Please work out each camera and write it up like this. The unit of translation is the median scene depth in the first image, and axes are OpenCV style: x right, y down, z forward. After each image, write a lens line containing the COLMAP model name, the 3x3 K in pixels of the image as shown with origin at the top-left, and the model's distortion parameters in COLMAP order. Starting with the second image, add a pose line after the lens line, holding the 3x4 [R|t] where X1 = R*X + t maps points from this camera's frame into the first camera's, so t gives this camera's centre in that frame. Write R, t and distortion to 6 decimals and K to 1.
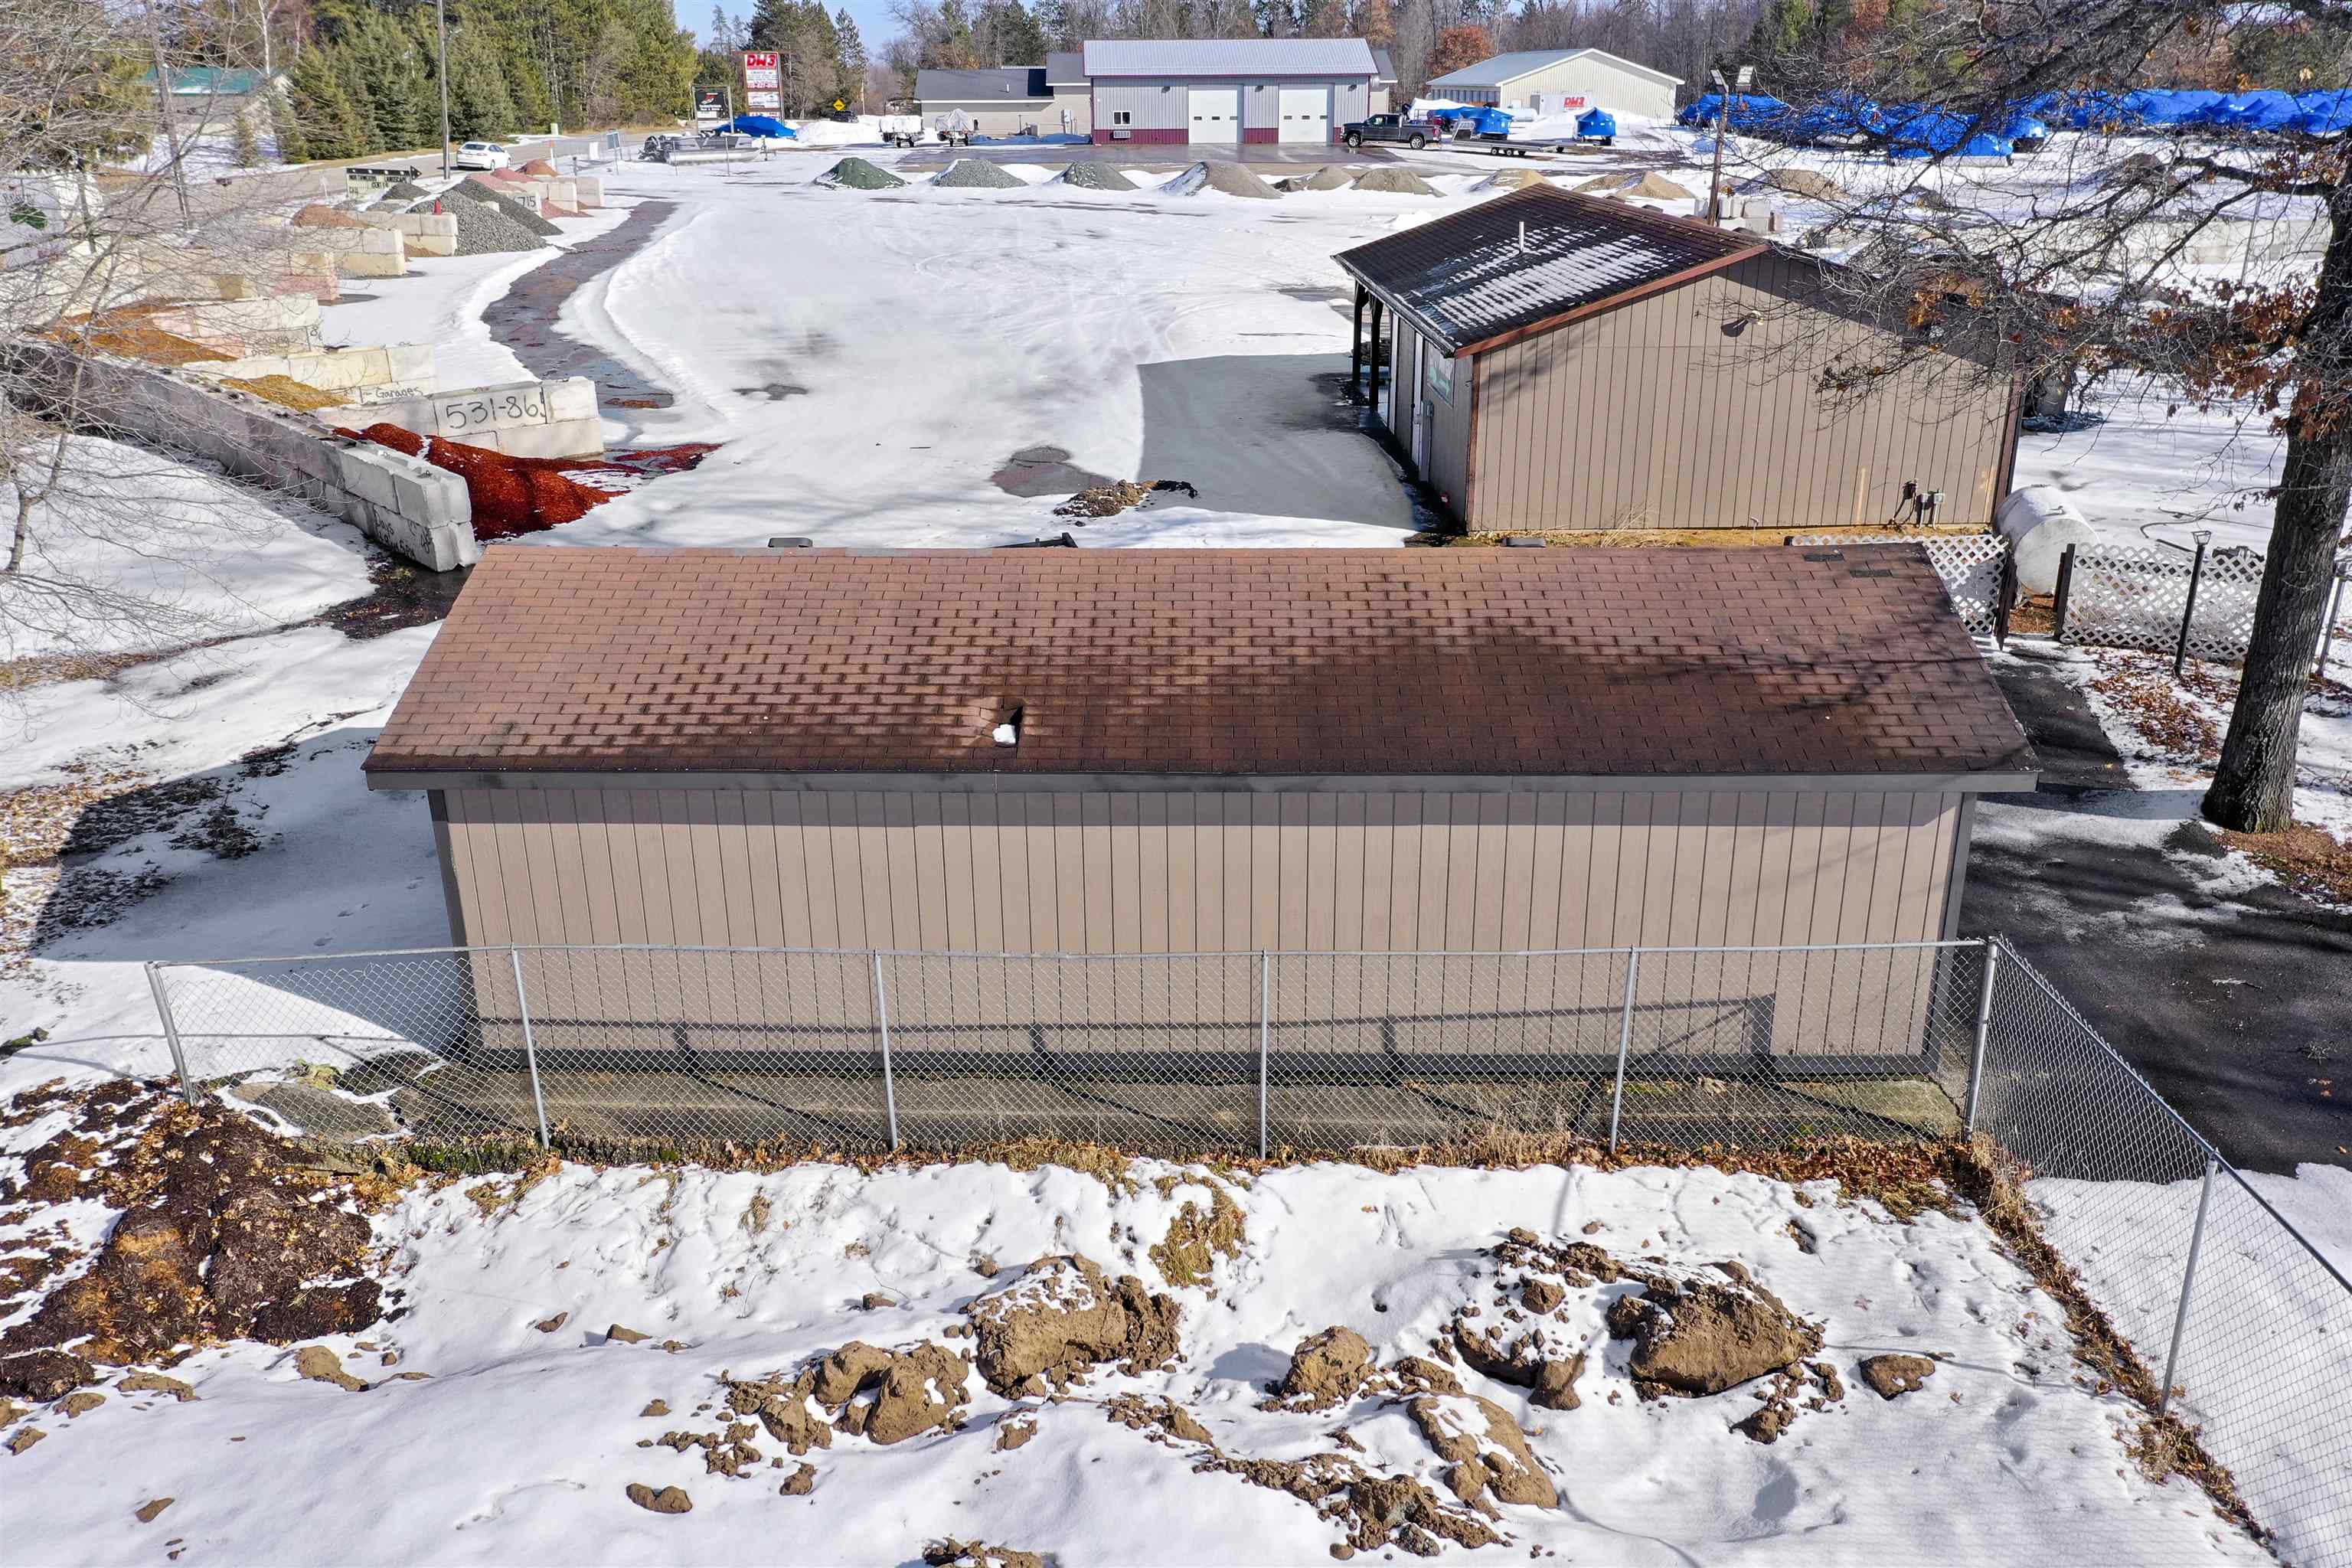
lens RADIAL K [[1870.4, 0, 1177.9], [0, 1870.4, 775.2], [0, 0, 1]] dist [0.015322, 0.011092]
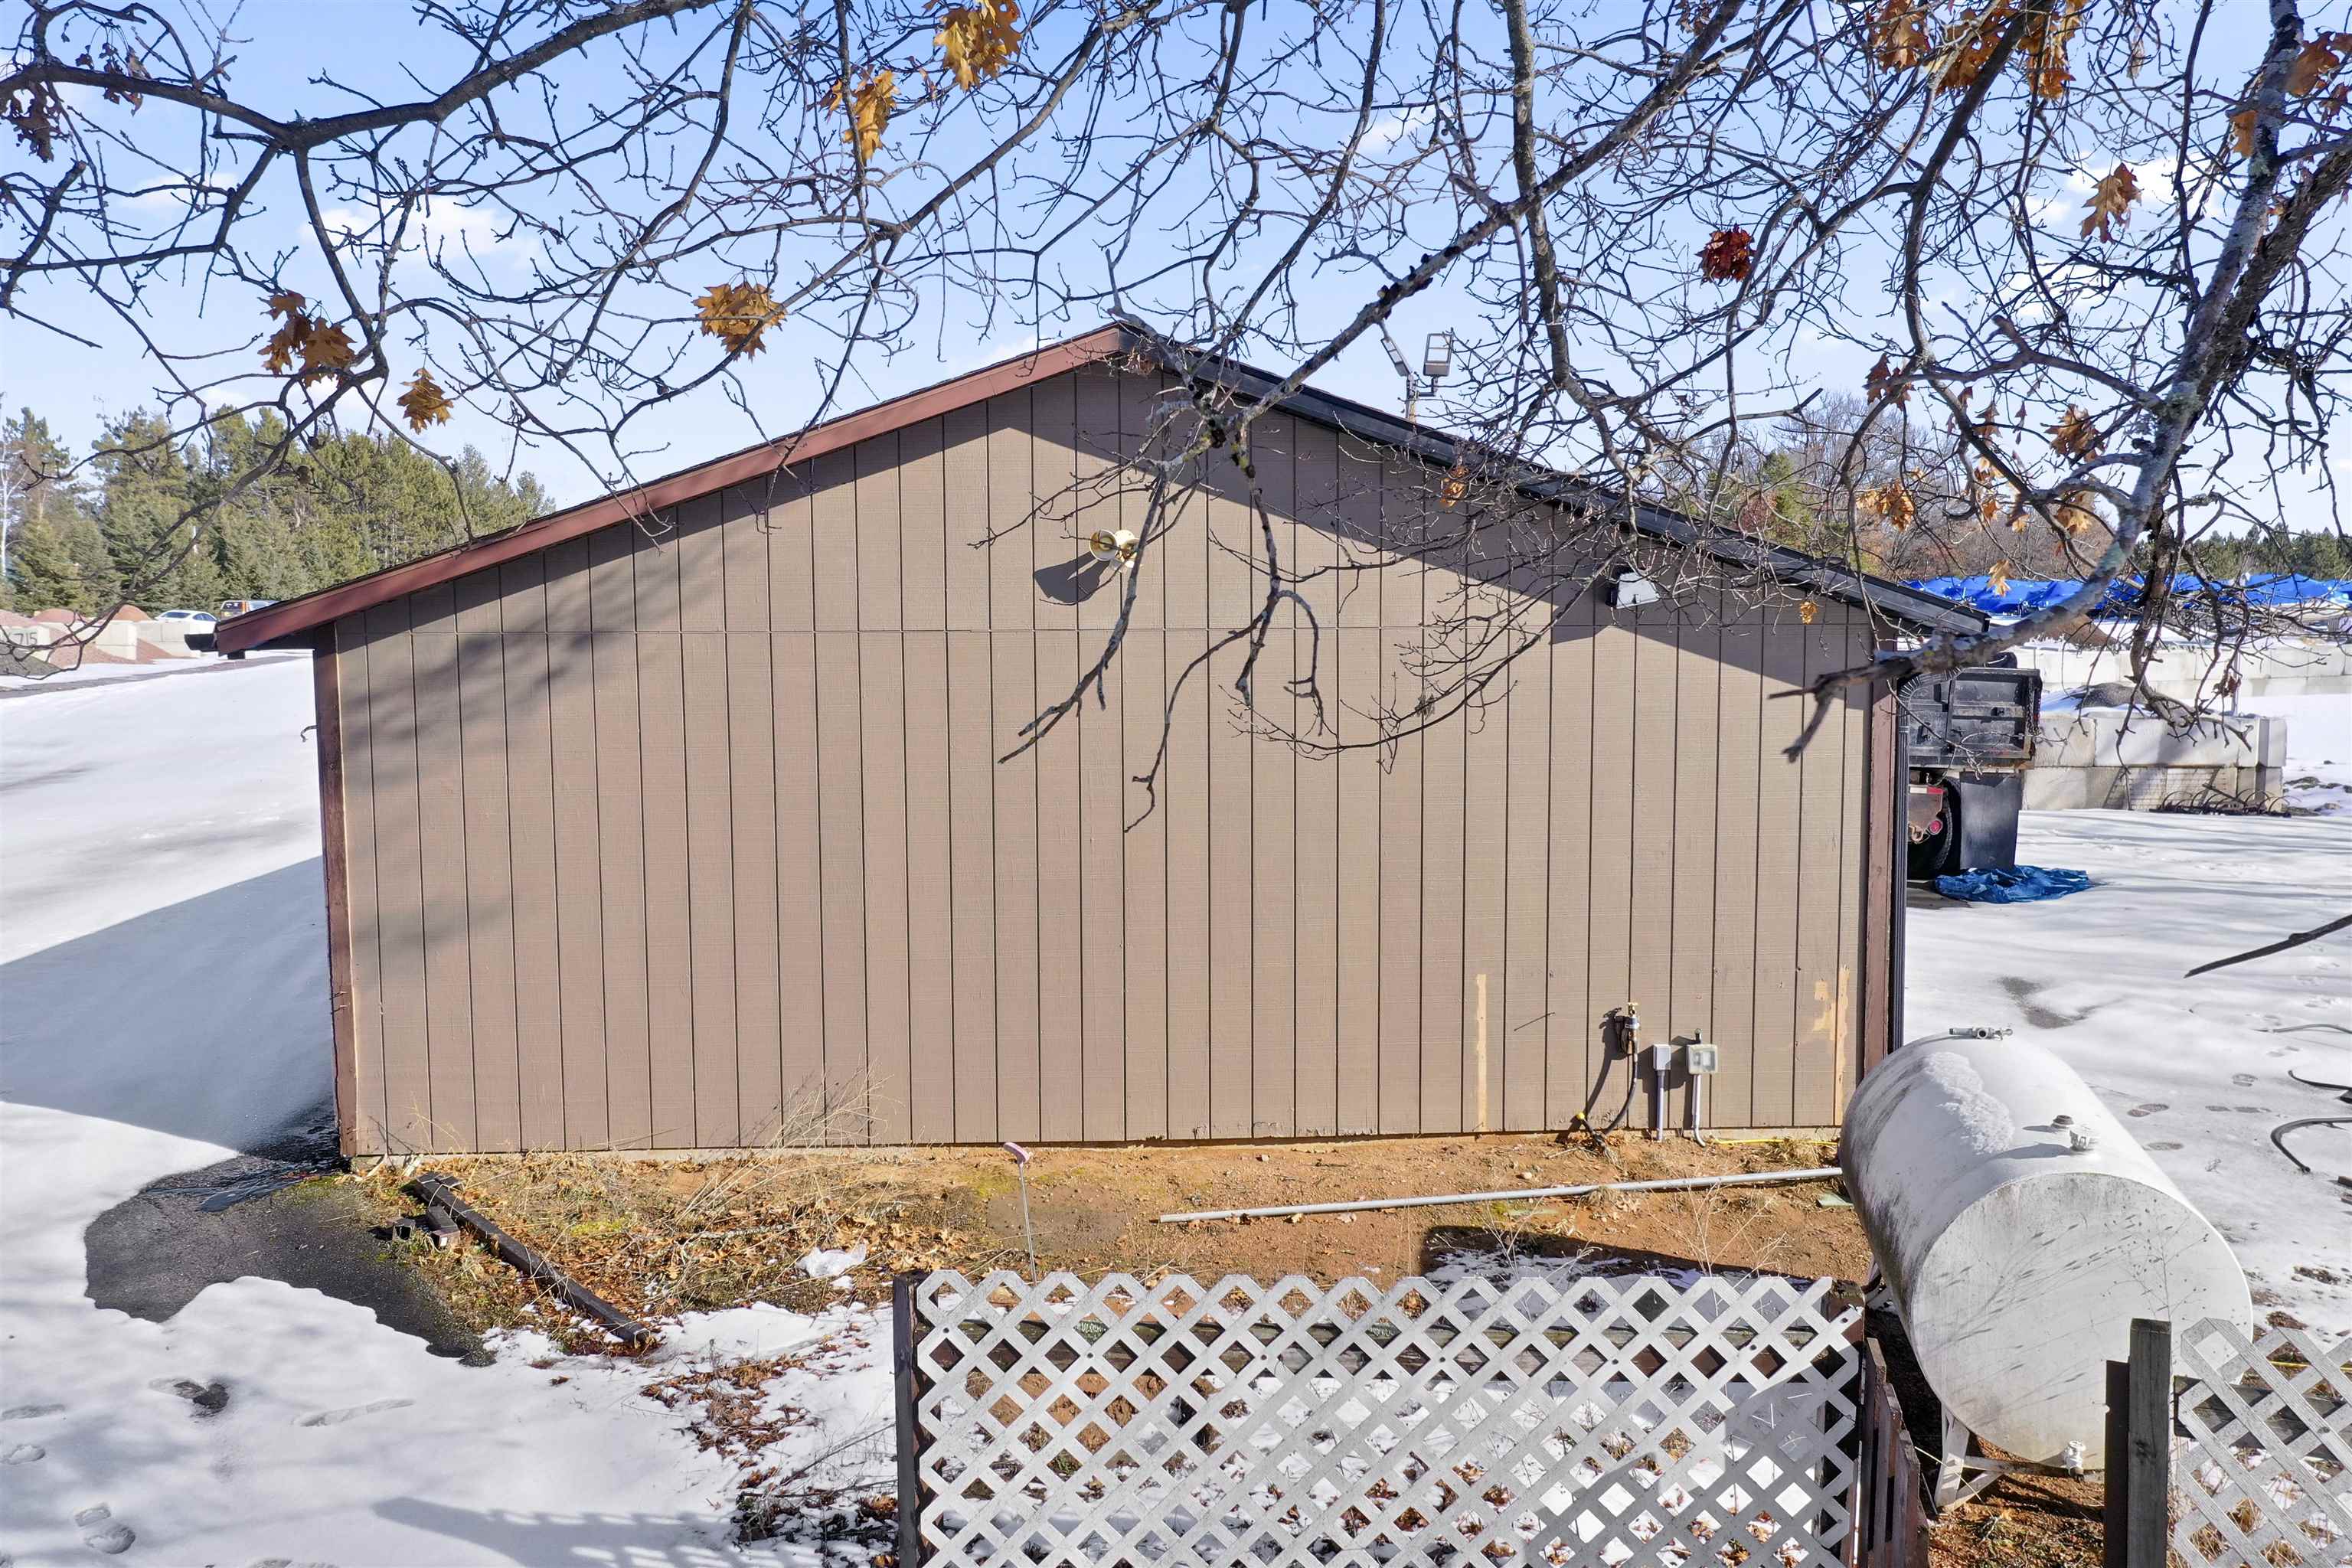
lens RADIAL K [[1873.8, 0, 1181.3], [0, 1873.8, 775.9], [0, 0, 1]] dist [0.017838, 0.006902]
pose [[0.999782, -0.001928, 0.020773, 0.557778], [0.007348, 0.964460, -0.264126, -0.197257], [-0.019526, 0.264221, 0.964265, 1.203713]]
